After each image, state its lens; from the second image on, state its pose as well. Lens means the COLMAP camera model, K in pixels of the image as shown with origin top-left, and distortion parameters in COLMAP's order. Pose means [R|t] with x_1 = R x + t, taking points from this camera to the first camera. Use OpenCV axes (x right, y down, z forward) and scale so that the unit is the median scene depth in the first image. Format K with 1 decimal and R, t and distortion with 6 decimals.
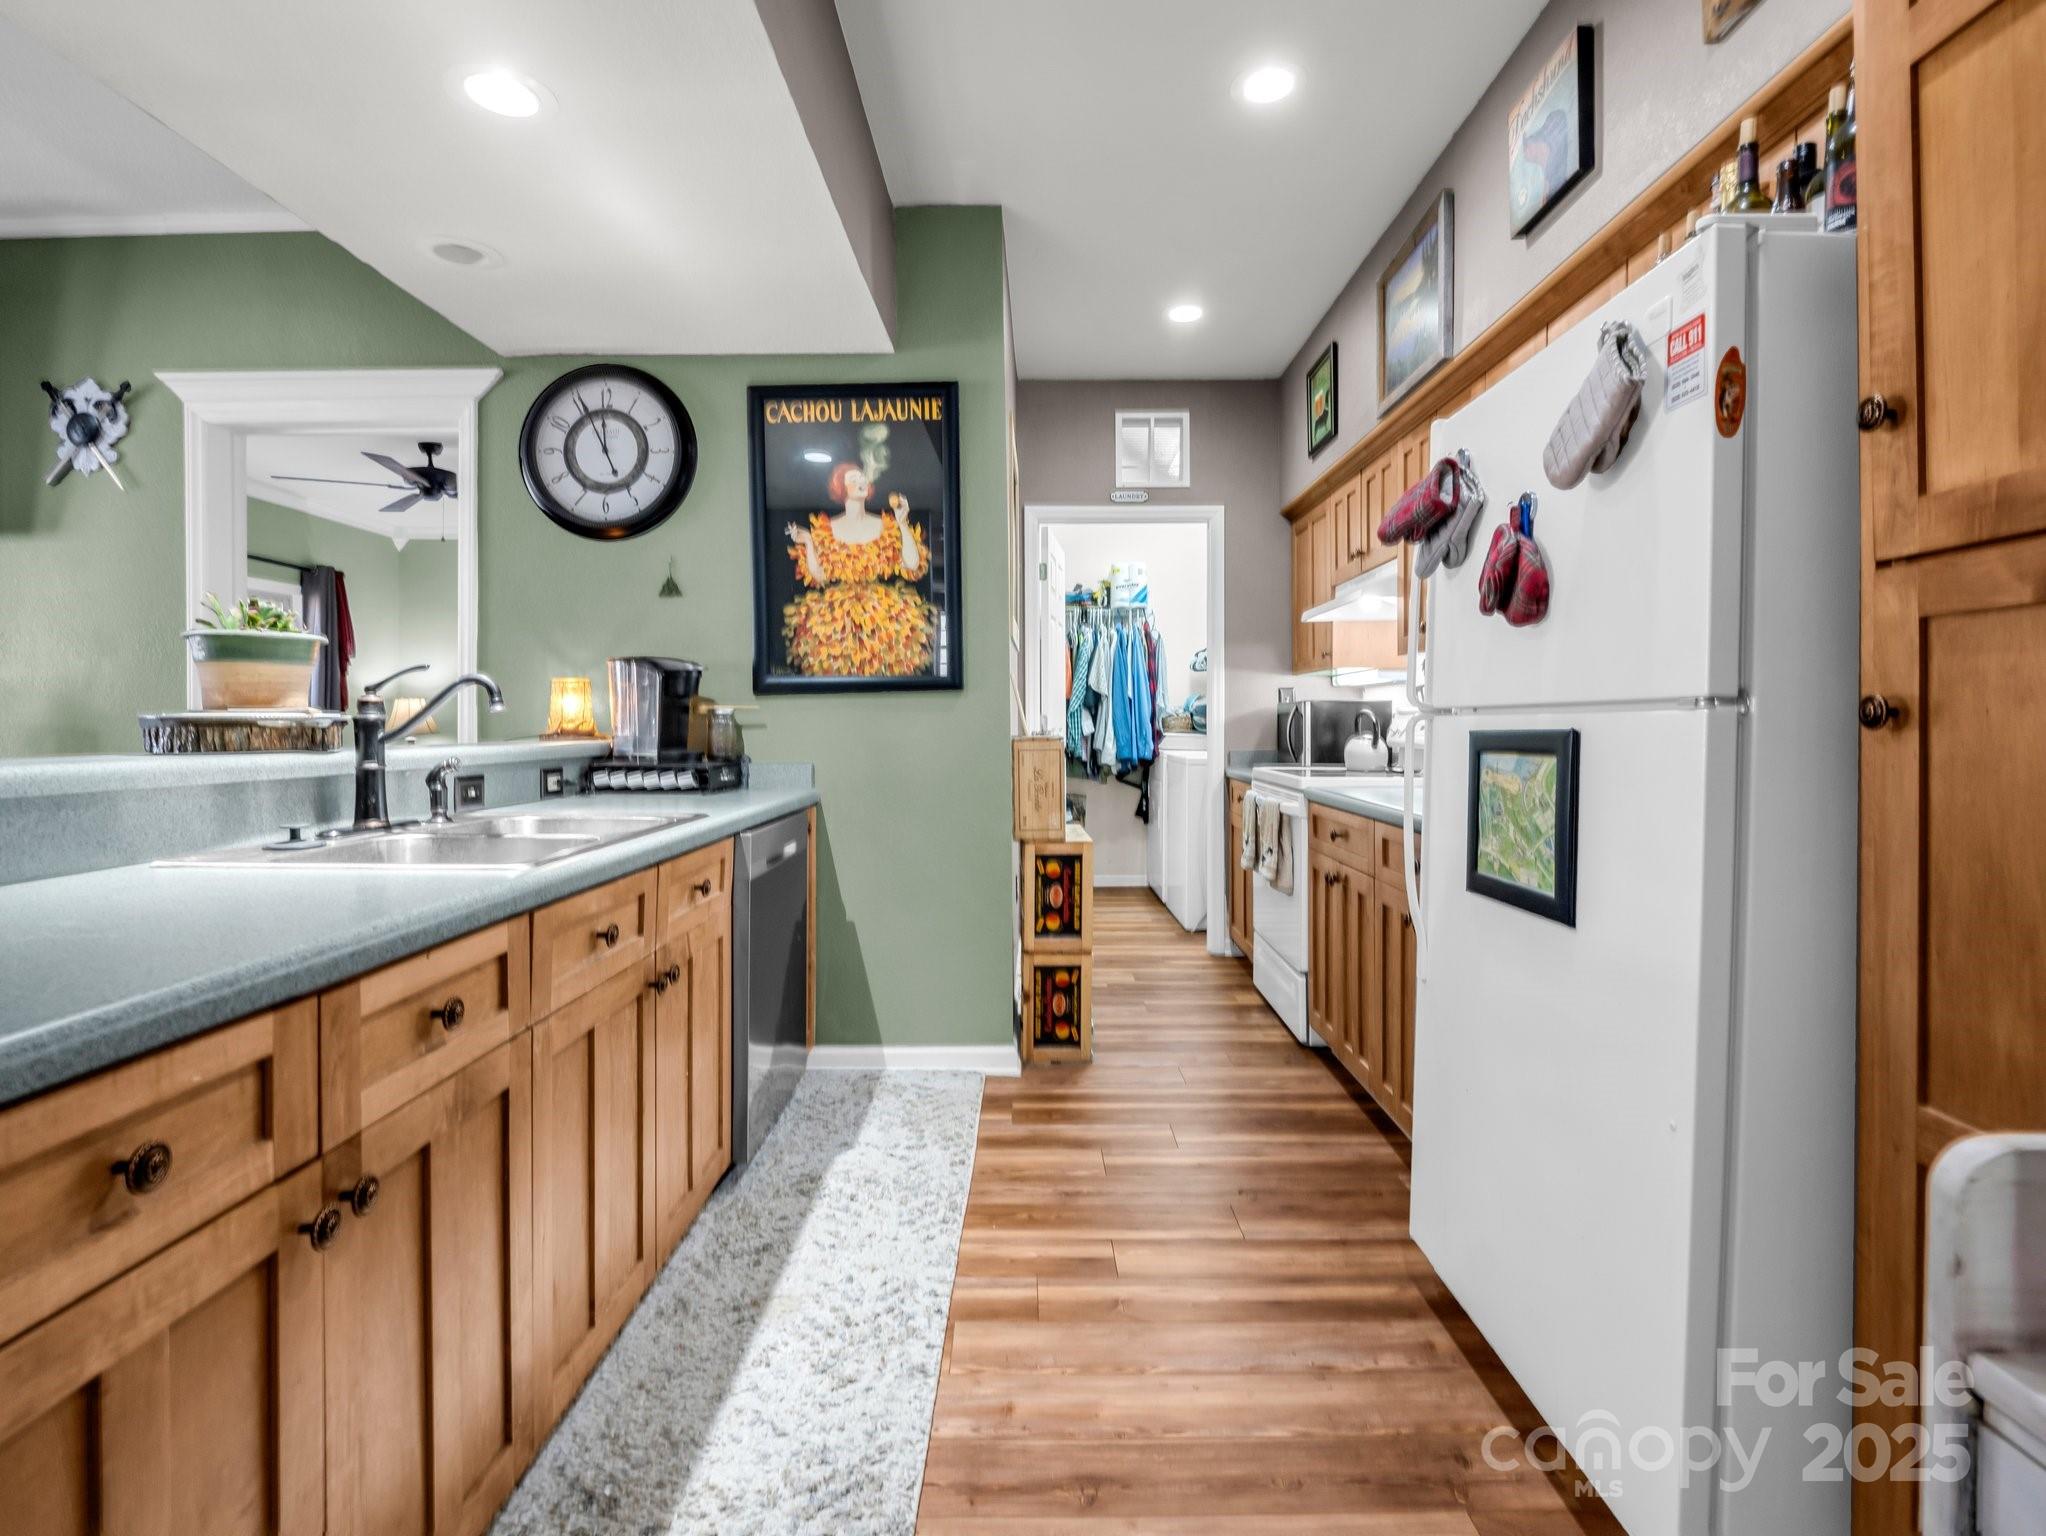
lens RADIAL K [[983.8, 0, 1026.0], [0, 983.8, 730.8], [0, 0, 1]] dist [0.000909, -0.010574]
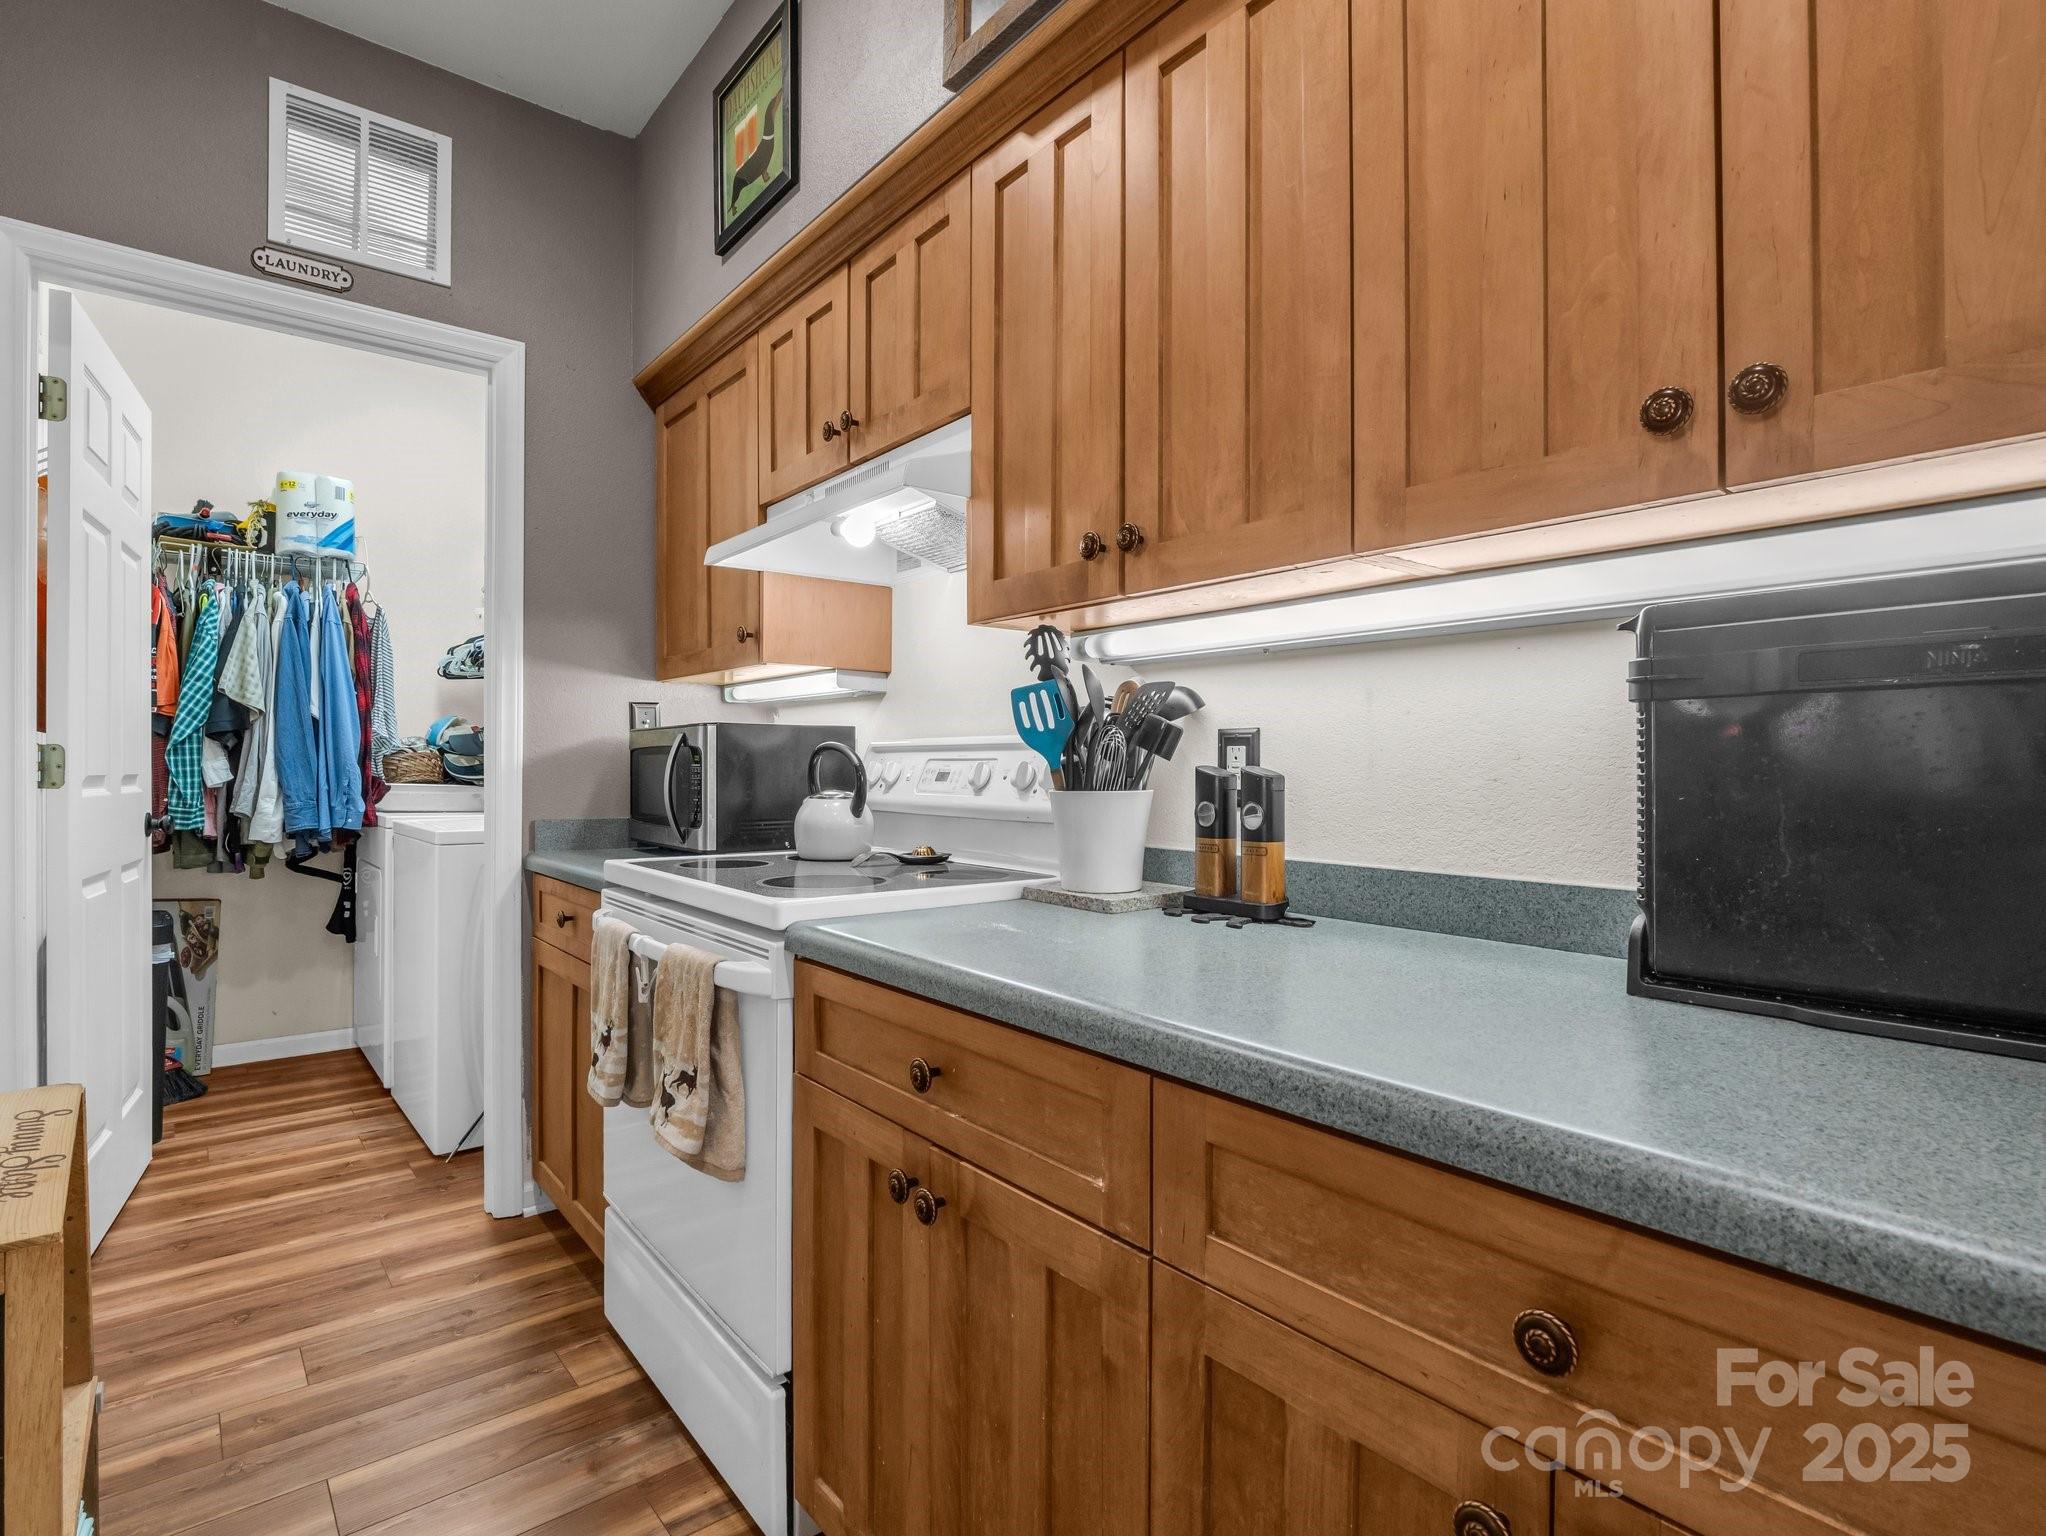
lens RADIAL K [[1027.5, 0, 1023.0], [0, 1027.5, 768.0], [0, 0, 1]] dist [-0.013664, -0.000288]
pose [[0.768167, 0.004359, 0.640234, 0.099783], [-0.000017, 0.999977, -0.006787, -0.005462], [-0.640249, 0.005202, 0.768150, 0.700189]]
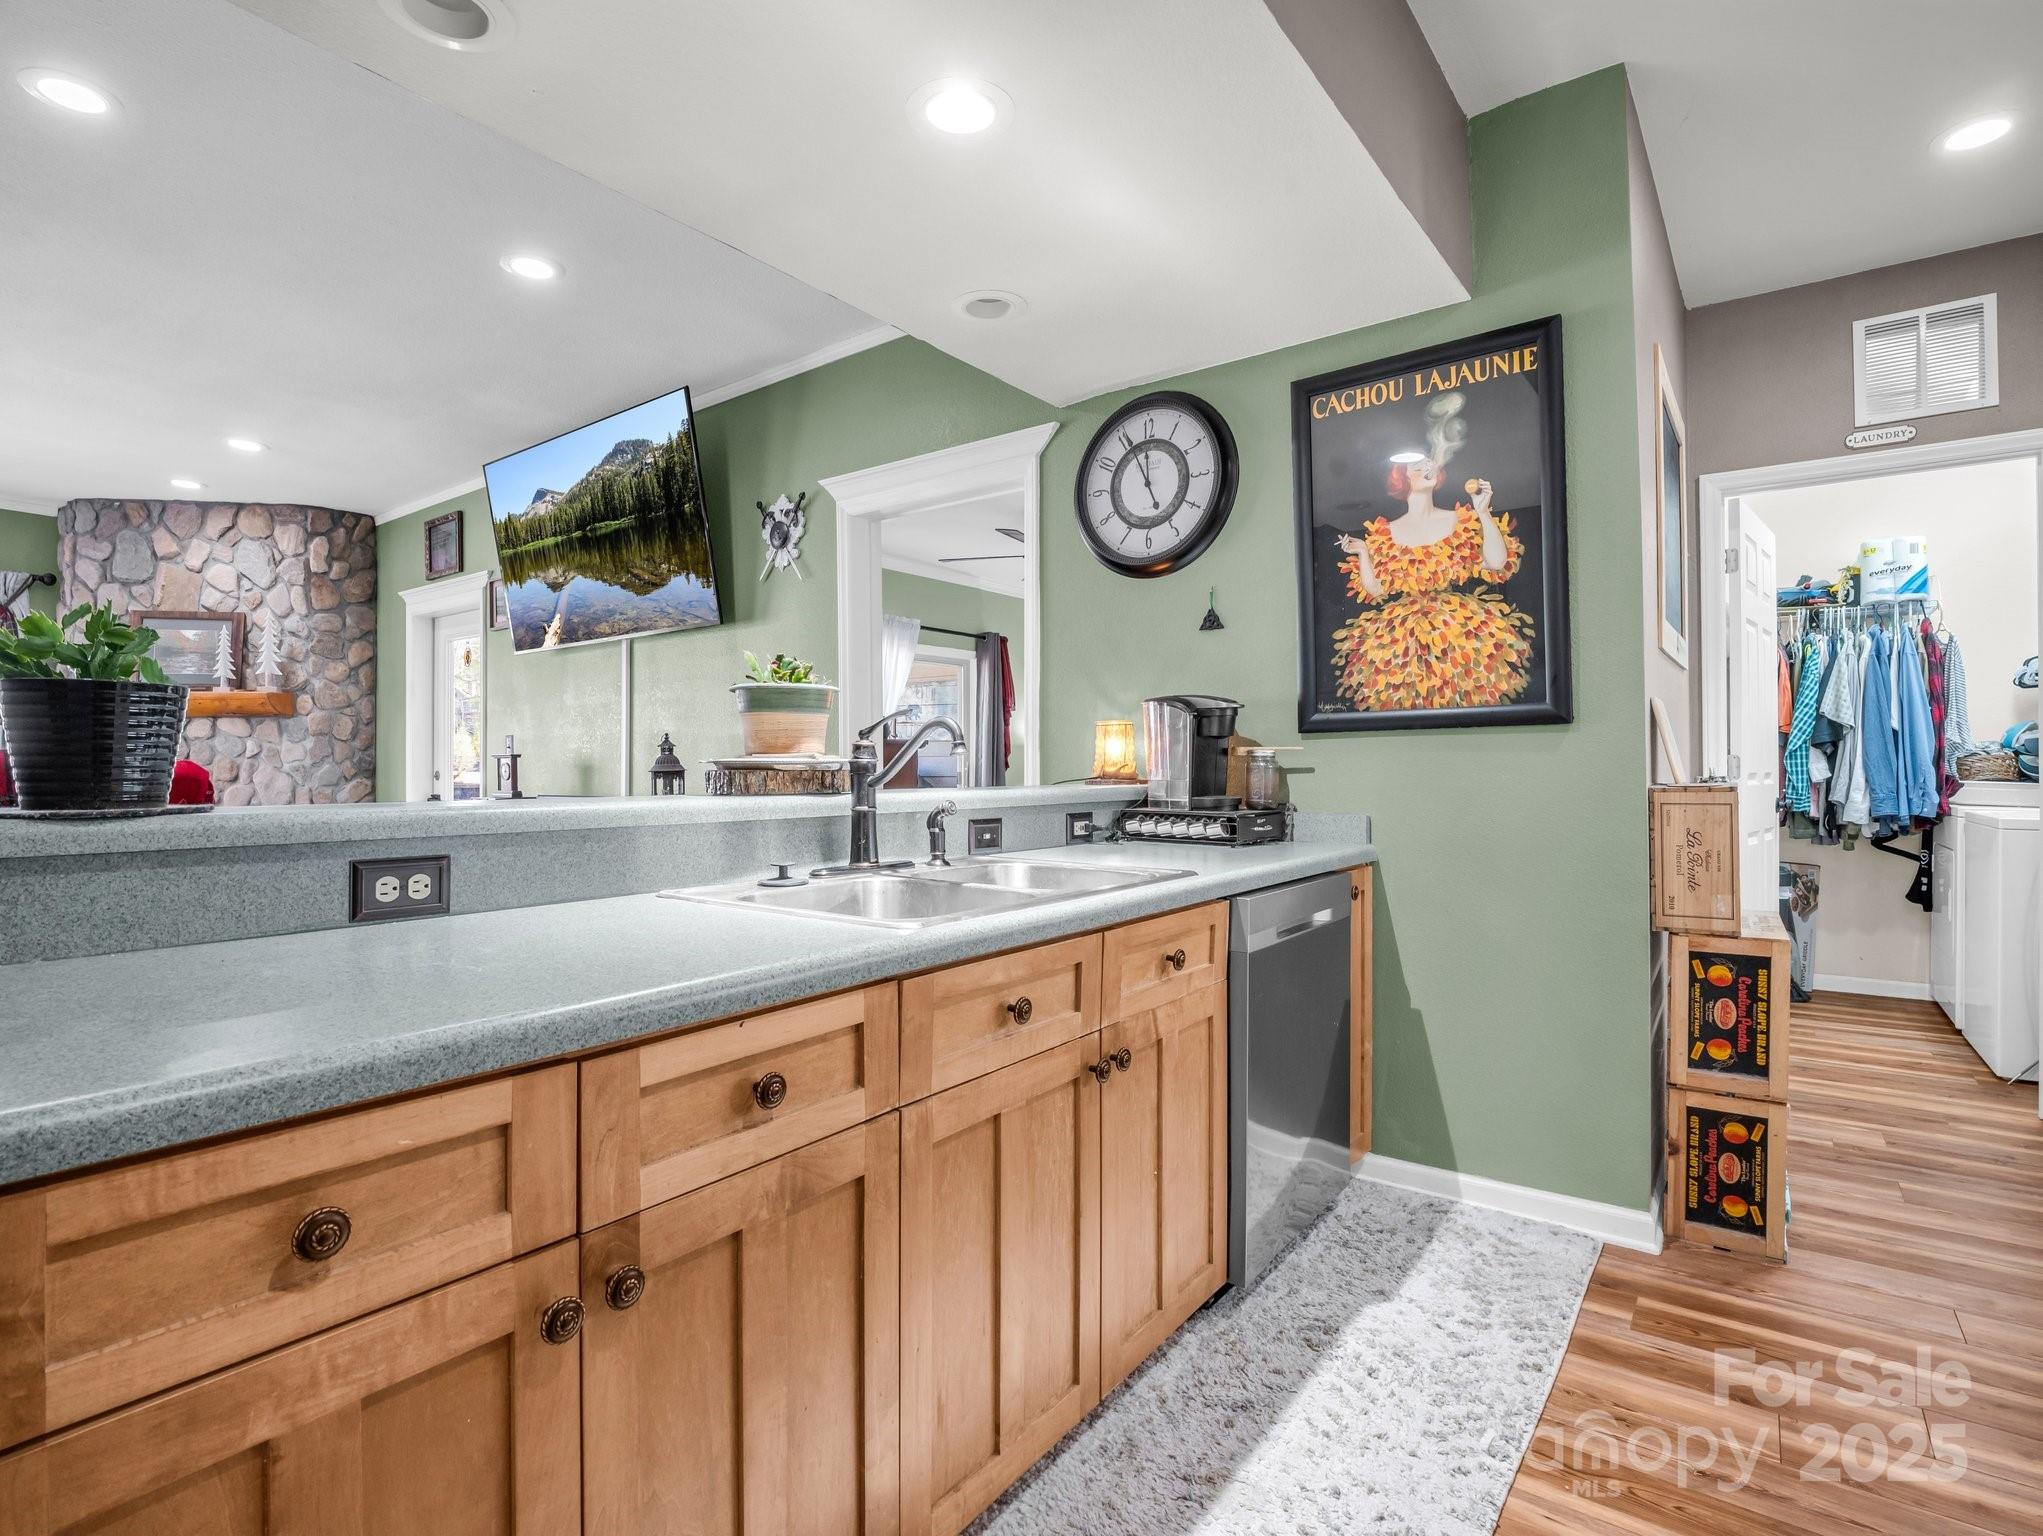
lens RADIAL K [[996.0, 0, 1021.5], [0, 996.0, 768.0], [0, 0, 1]] dist [-0.013211, -0.001700]
pose [[0.803180, -0.000749, -0.595736, 0.052379], [-0.003276, 0.999979, -0.005675, -0.000908], [0.595727, 0.006510, 0.803160, 0.149239]]
